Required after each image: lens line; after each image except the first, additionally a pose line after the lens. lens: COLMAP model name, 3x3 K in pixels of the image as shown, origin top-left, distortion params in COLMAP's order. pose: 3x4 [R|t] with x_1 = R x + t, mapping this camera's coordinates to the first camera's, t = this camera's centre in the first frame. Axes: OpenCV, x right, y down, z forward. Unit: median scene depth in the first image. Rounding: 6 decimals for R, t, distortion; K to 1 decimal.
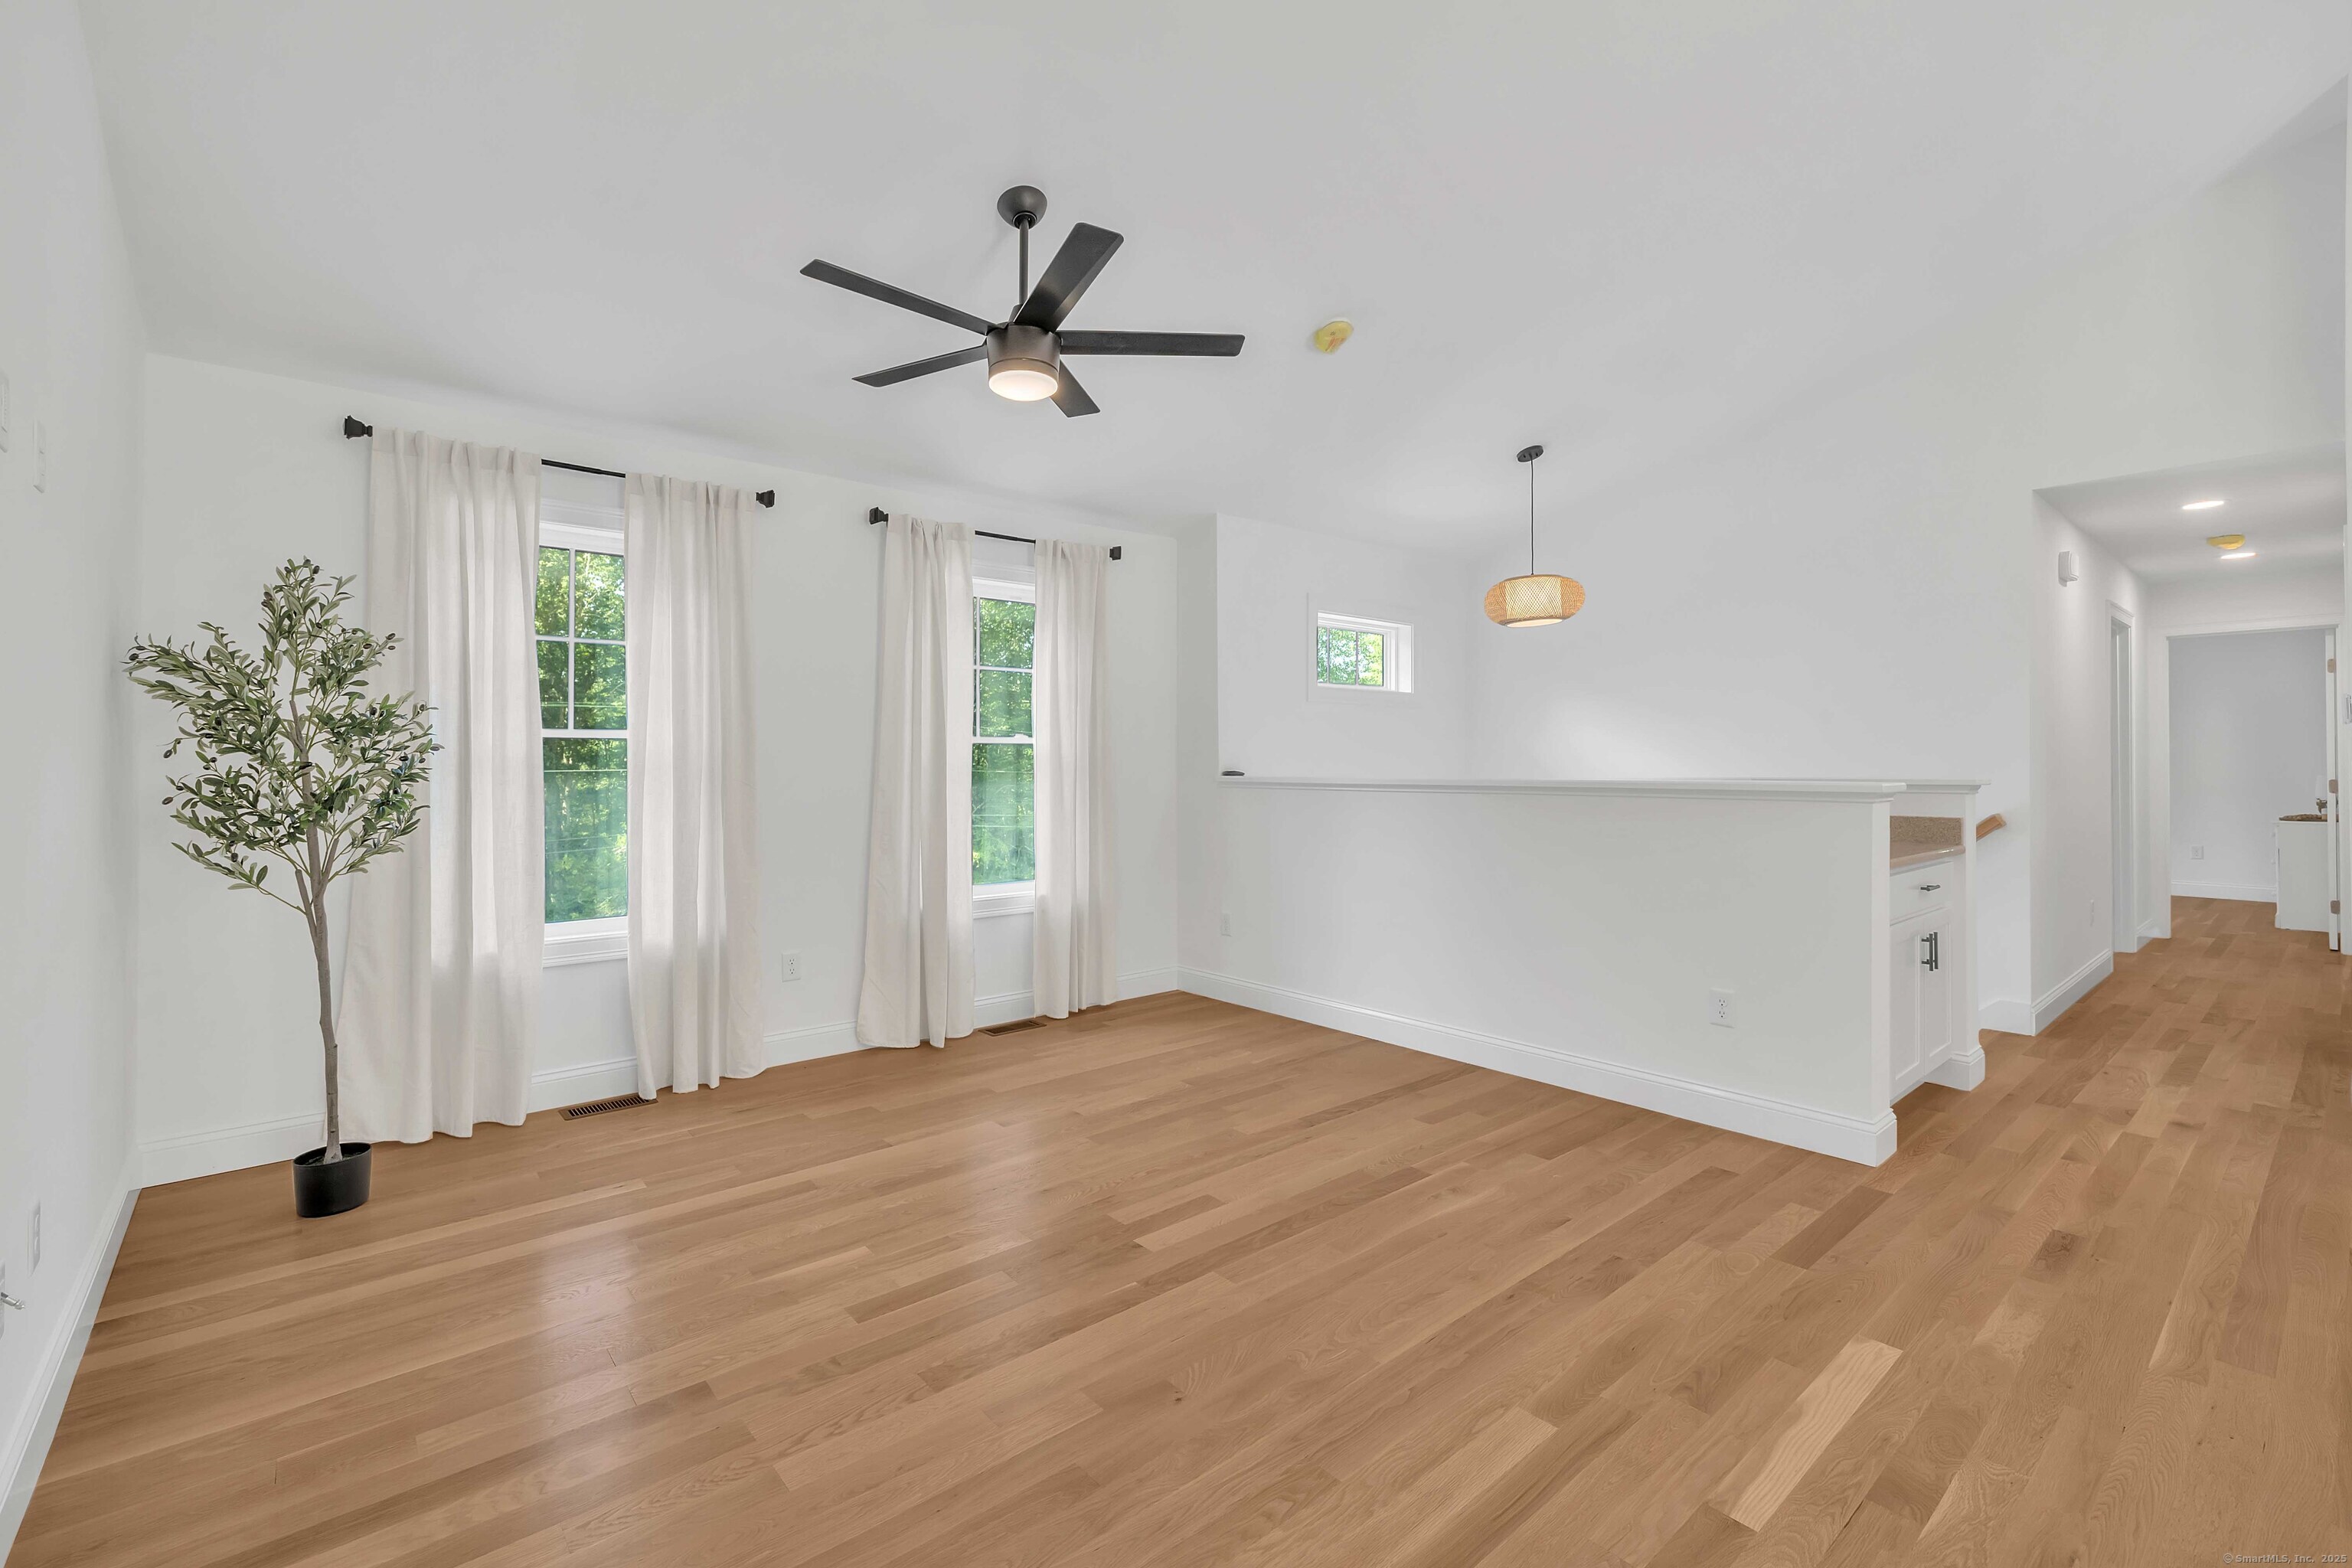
lens RADIAL K [[1023.4, 0, 1172.0], [0, 1023.4, 762.6], [0, 0, 1]] dist [0.007557, -0.000019]
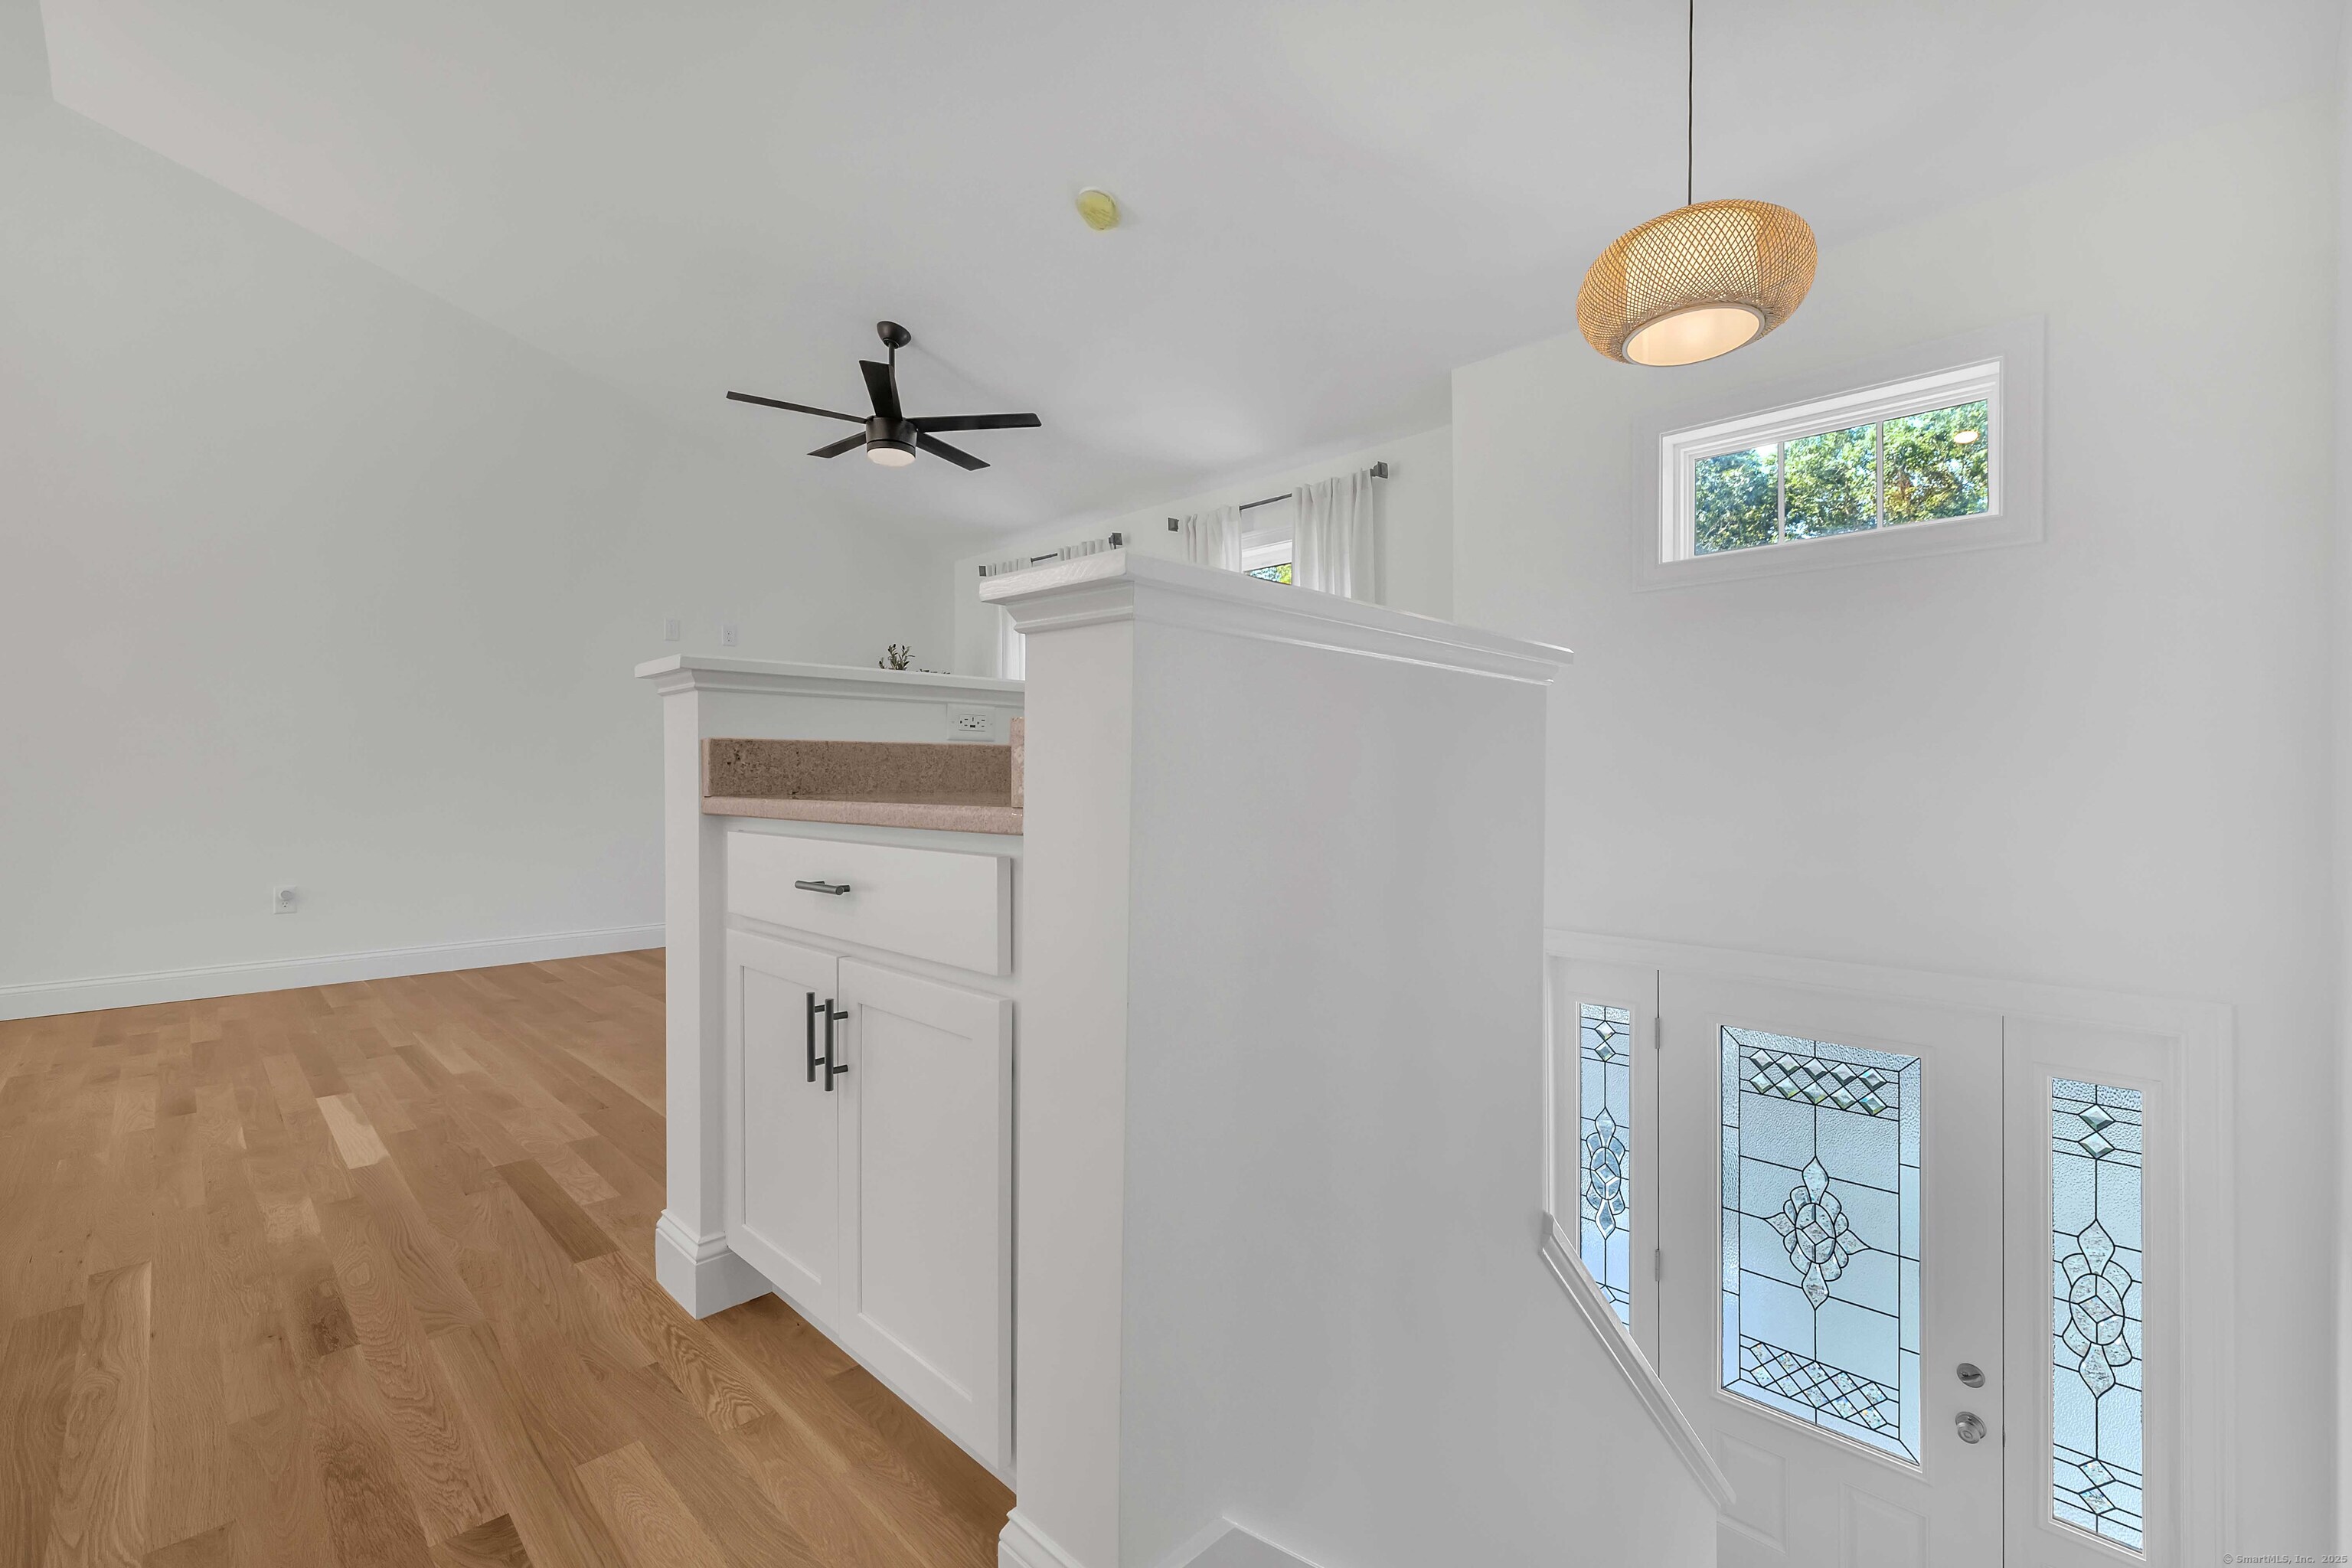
lens RADIAL K [[1009.5, 0, 1173.0], [0, 1009.5, 778.5], [0, 0, 1]] dist [-0.000547, 0.000126]
pose [[0.078438, 0.004376, -0.996909, 1.328814], [0.003932, 0.999981, 0.004698, 0.089077], [0.996911, -0.004289, 0.078420, 1.275144]]
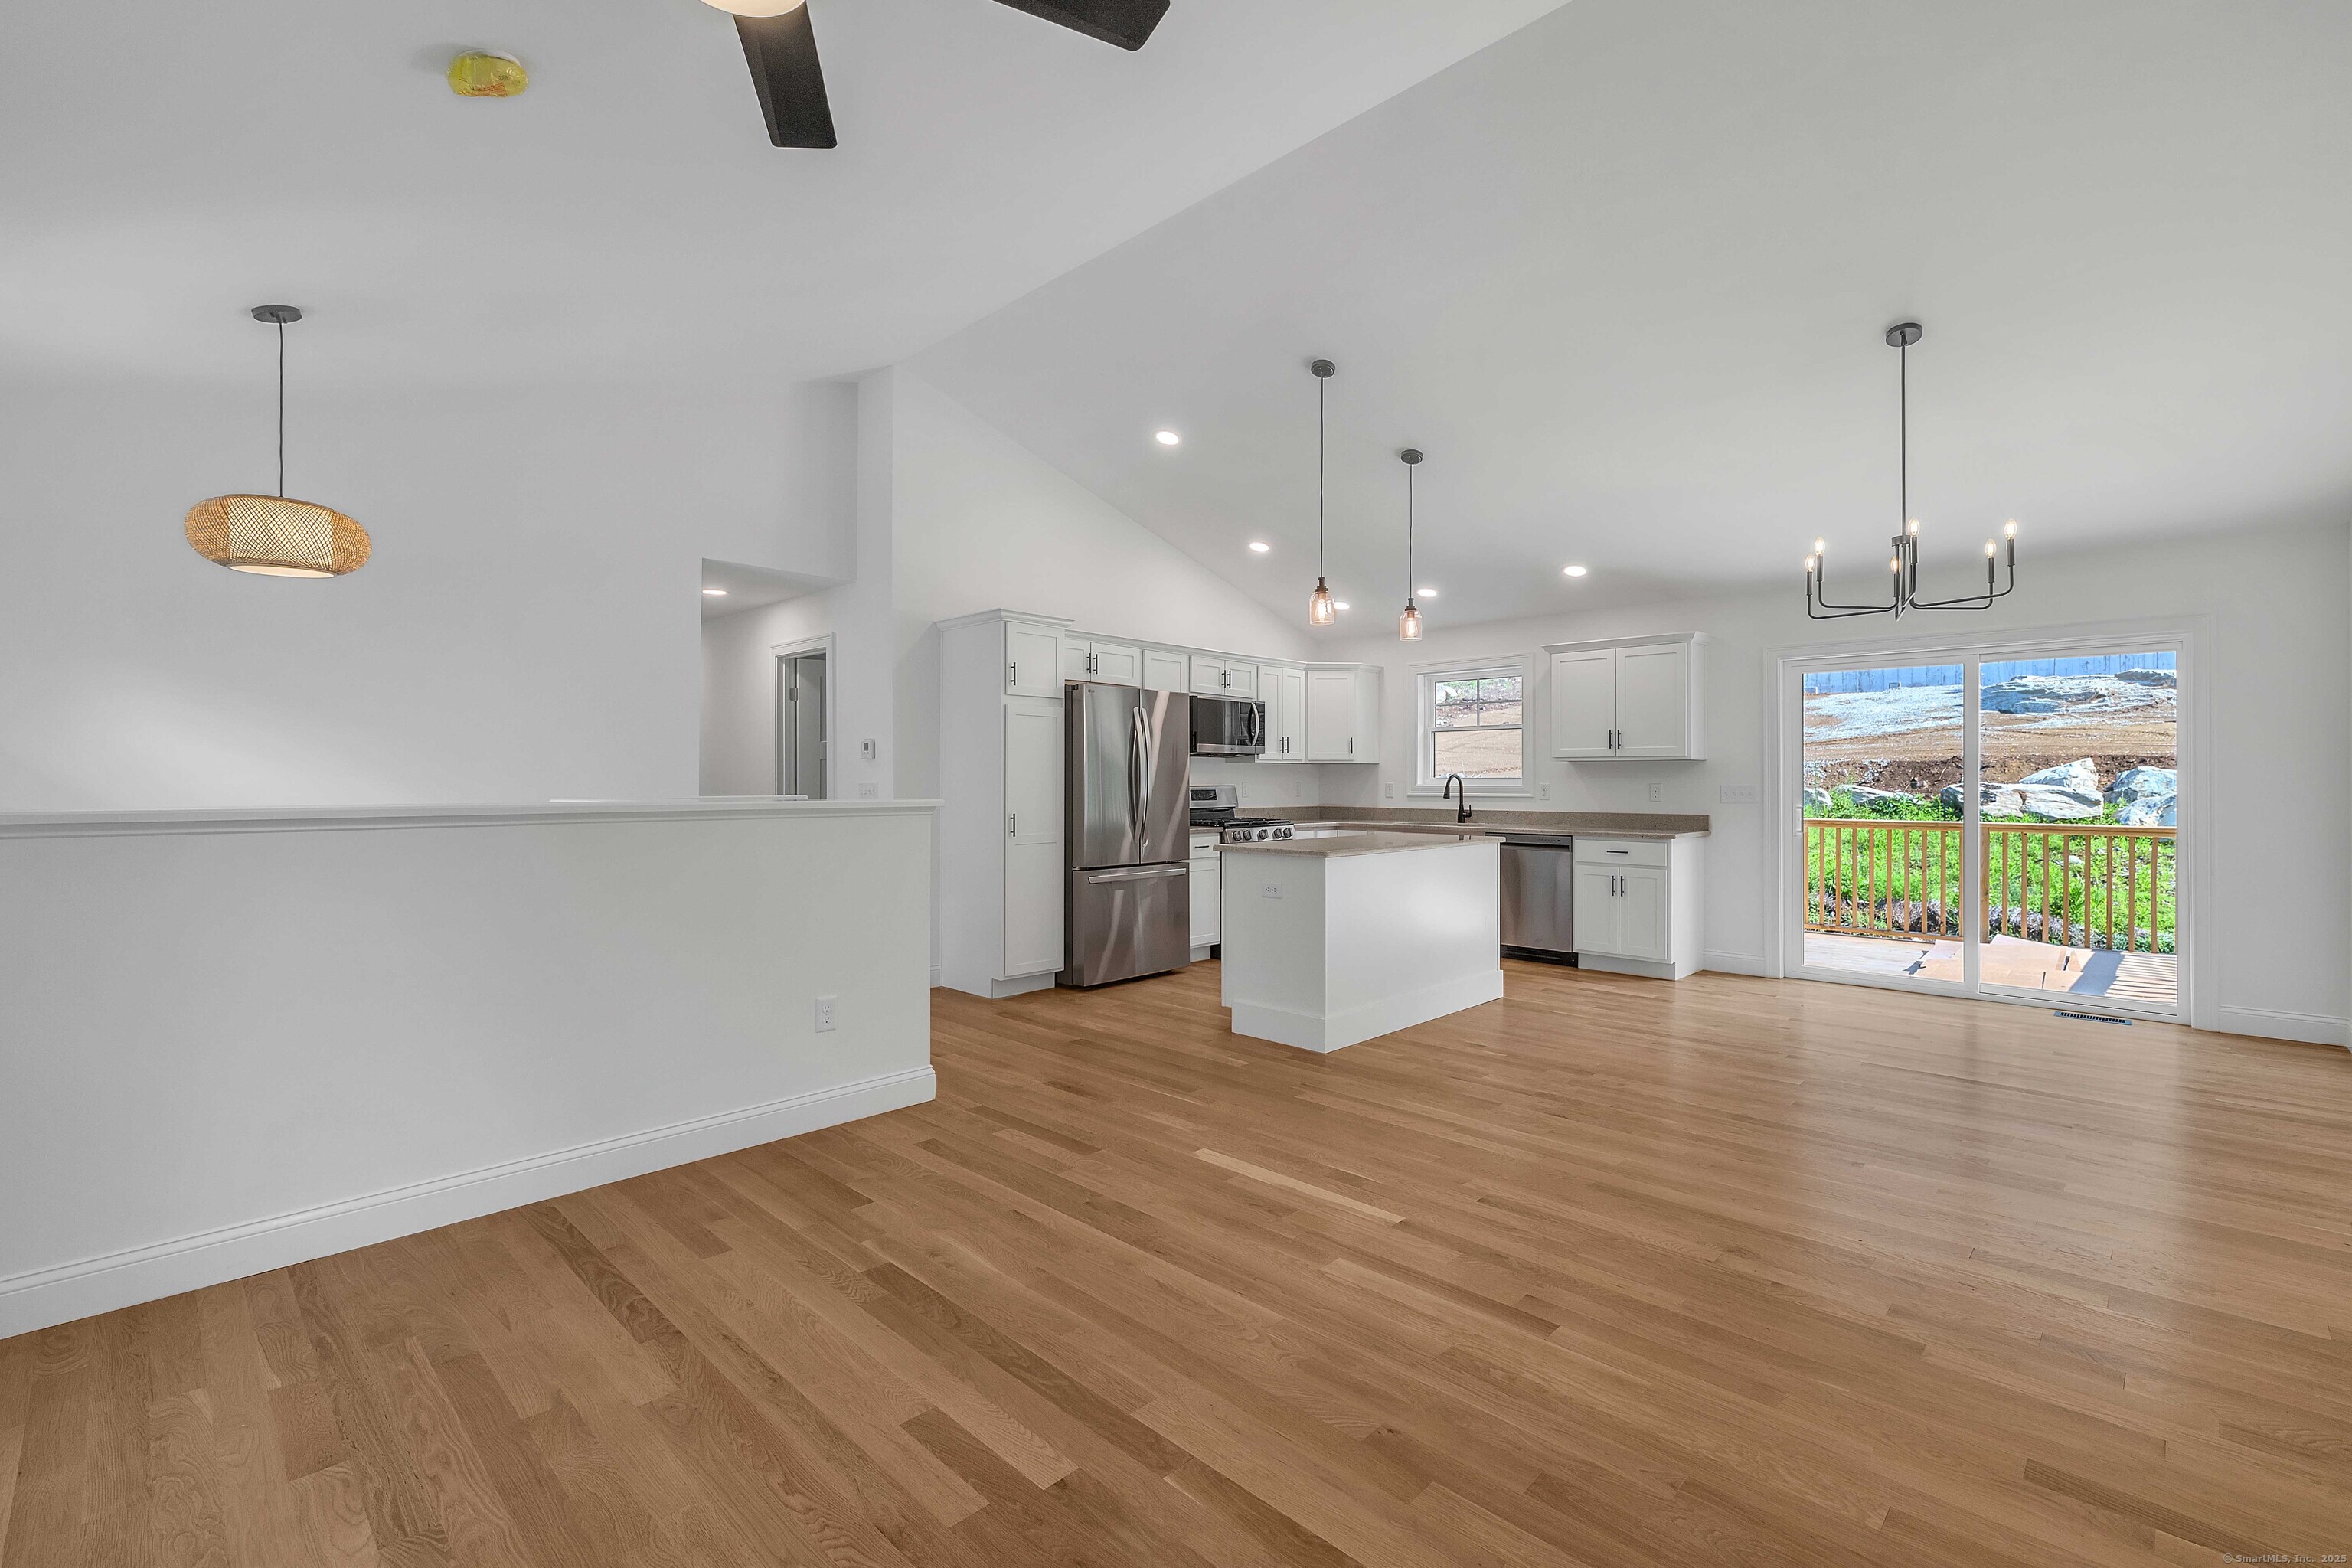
lens RADIAL K [[1009.5, 0, 1173.0], [0, 1009.5, 778.5], [0, 0, 1]] dist [-0.000547, 0.000126]
pose [[-0.089638, 0.006219, 0.995955, -0.602141], [-0.004602, 0.999967, -0.006658, 0.001305], [-0.995964, -0.005180, -0.089607, 0.828461]]
